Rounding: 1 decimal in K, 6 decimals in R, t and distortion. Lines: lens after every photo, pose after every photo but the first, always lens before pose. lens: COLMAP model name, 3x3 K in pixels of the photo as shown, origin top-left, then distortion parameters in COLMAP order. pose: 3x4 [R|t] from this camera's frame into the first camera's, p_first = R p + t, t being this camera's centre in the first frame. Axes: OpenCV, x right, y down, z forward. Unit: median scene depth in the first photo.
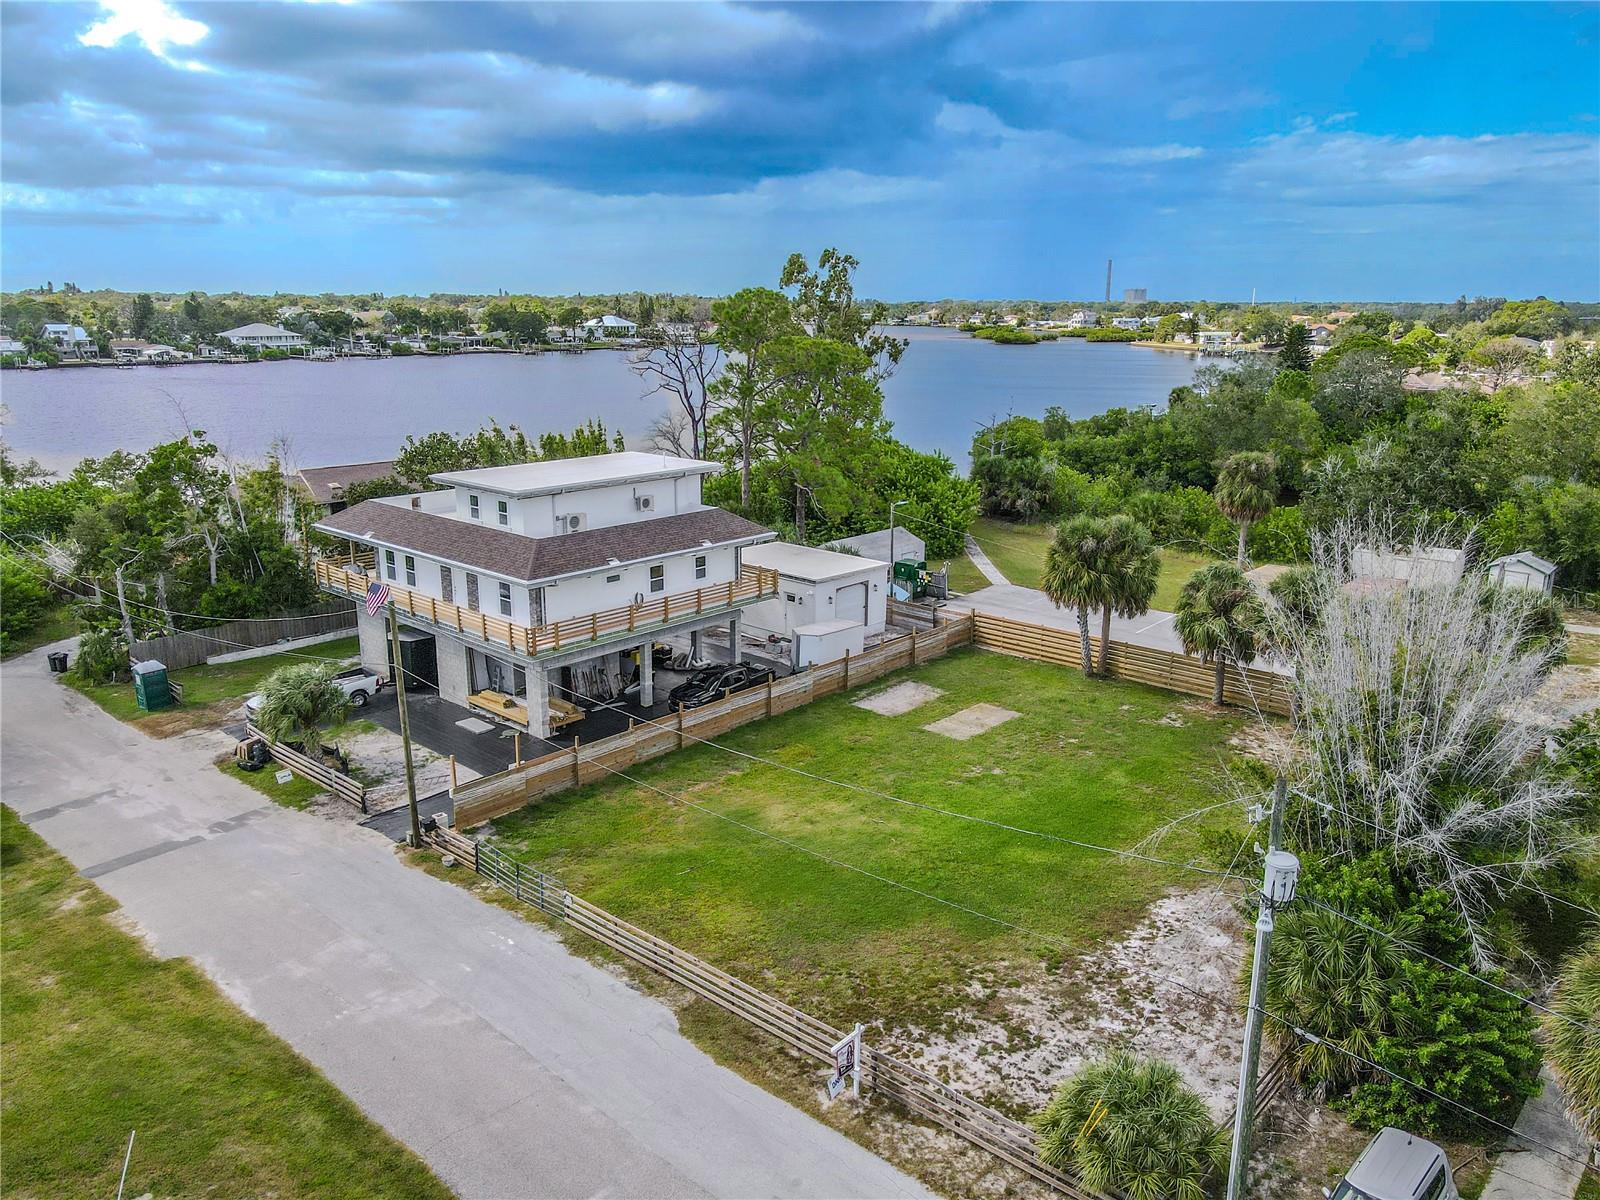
lens RADIAL K [[1174.4, 0, 793.5], [0, 1174.4, 600.9], [0, 0, 1]] dist [0.011702, 0.007030]
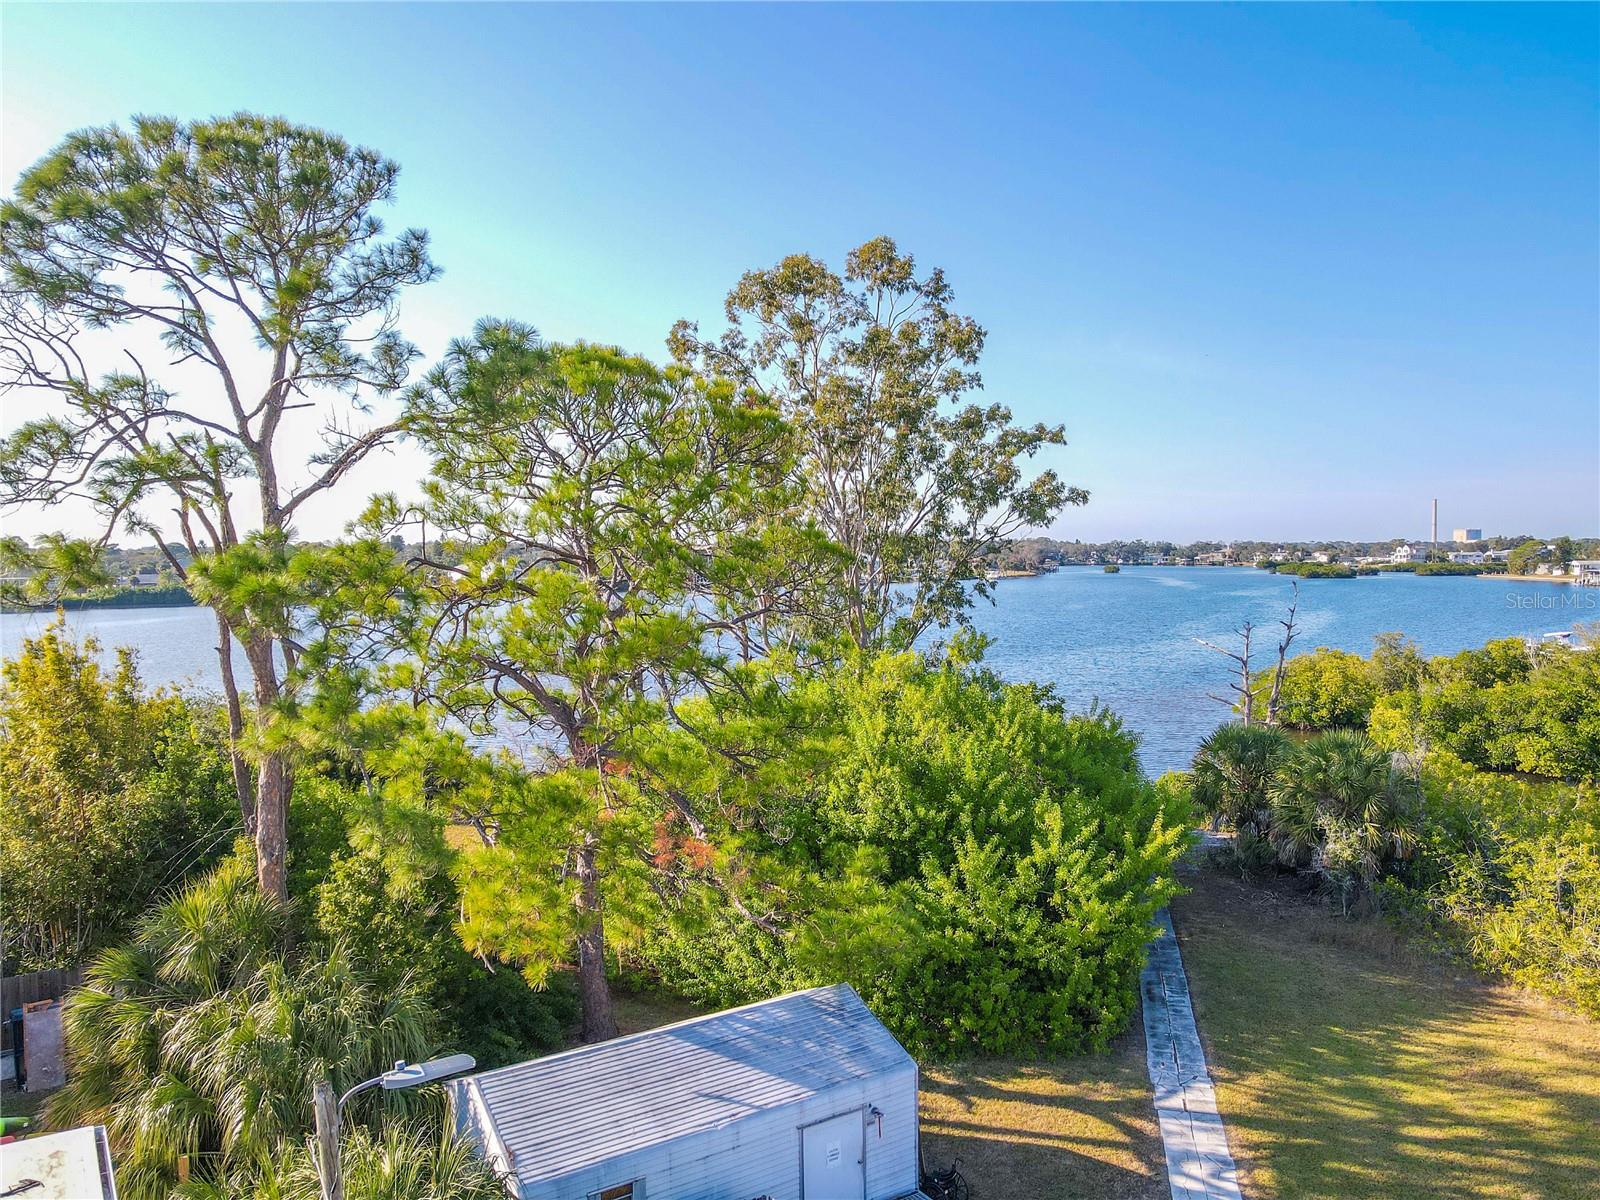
lens RADIAL K [[1177.6, 0, 796.5], [0, 1177.6, 614.3], [0, 0, 1]] dist [0.011131, 0.009207]
pose [[0.971144, -0.000064, -0.238494, 0.192084], [-0.046393, 0.980847, -0.189176, -0.126145], [0.233938, 0.194781, 0.952540, 0.942760]]
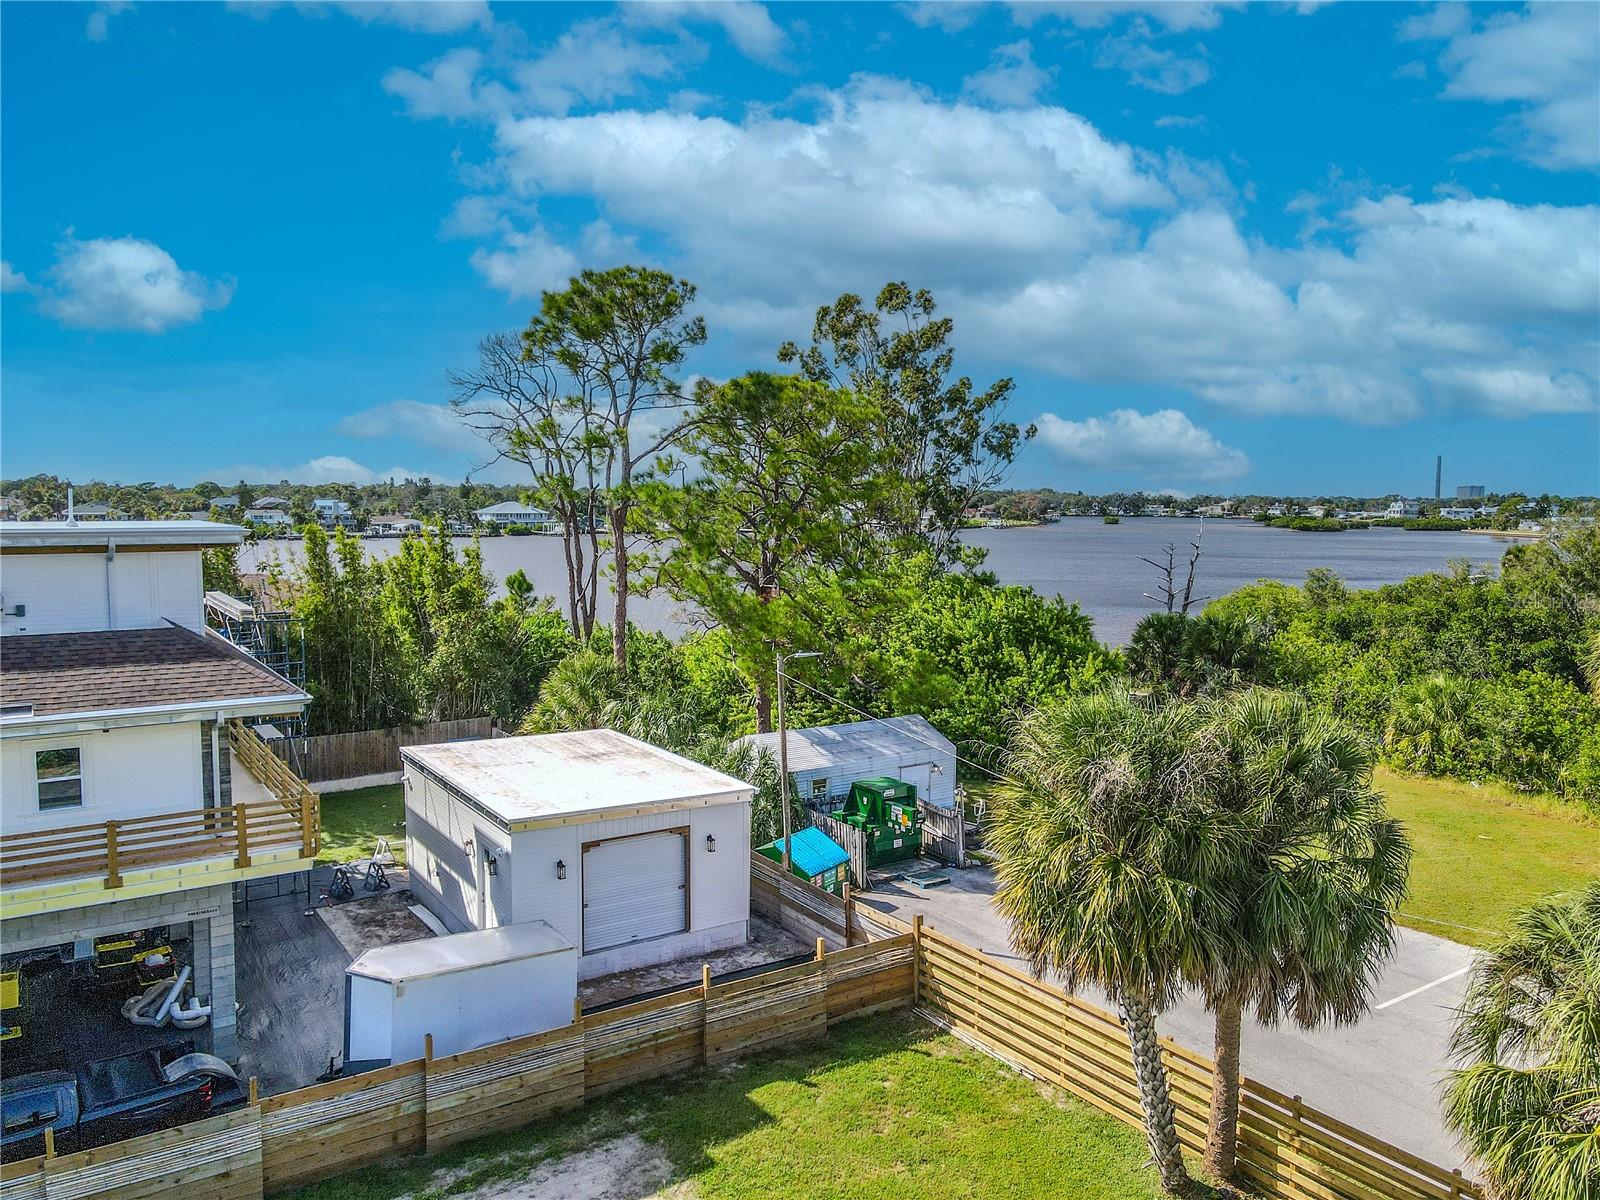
lens RADIAL K [[1174.4, 0, 793.5], [0, 1174.4, 600.9], [0, 0, 1]] dist [0.011702, 0.007030]
pose [[0.969885, 0.021576, -0.242607, 0.216253], [-0.061095, 0.985774, -0.156576, -0.035512], [0.235778, 0.166683, 0.957406, 0.616320]]
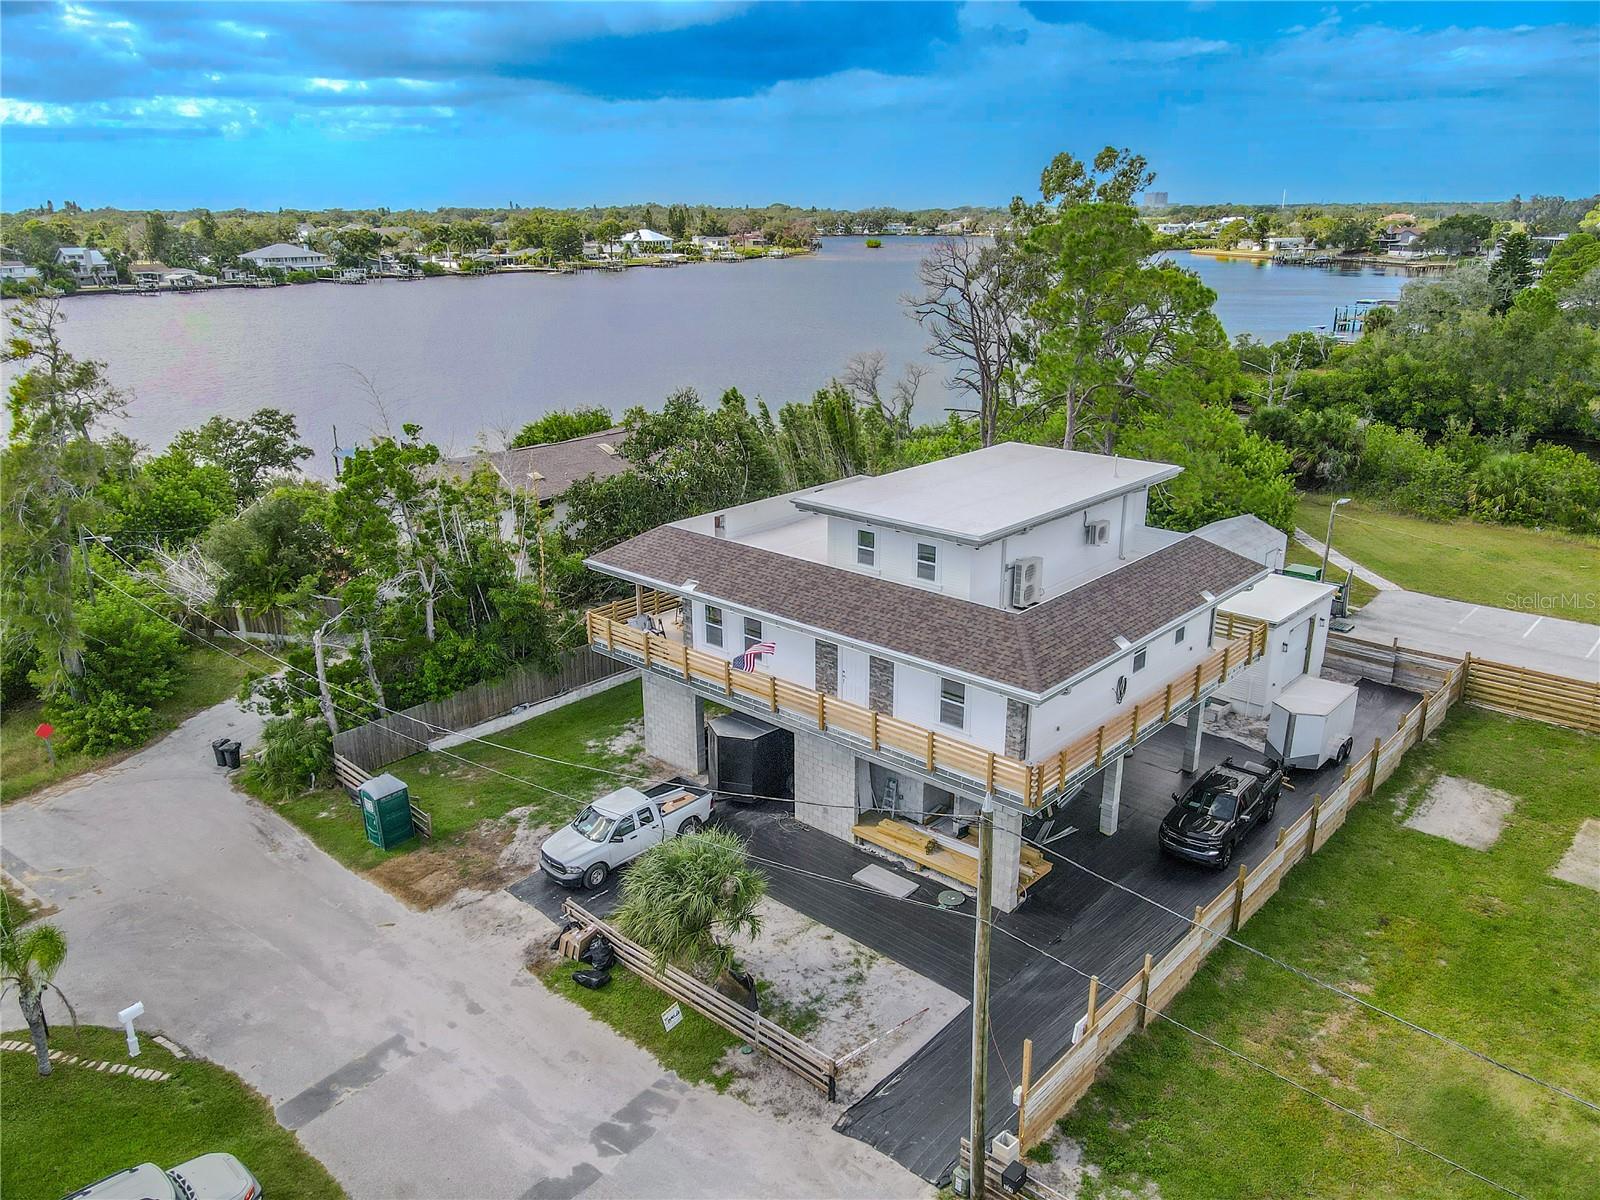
lens RADIAL K [[1174.4, 0, 793.5], [0, 1174.4, 600.9], [0, 0, 1]] dist [0.011702, 0.007030]
pose [[0.999902, -0.010970, -0.008673, -0.266501], [0.011557, 0.997419, 0.070864, -0.085001], [0.007873, -0.070957, 0.997448, 0.291279]]
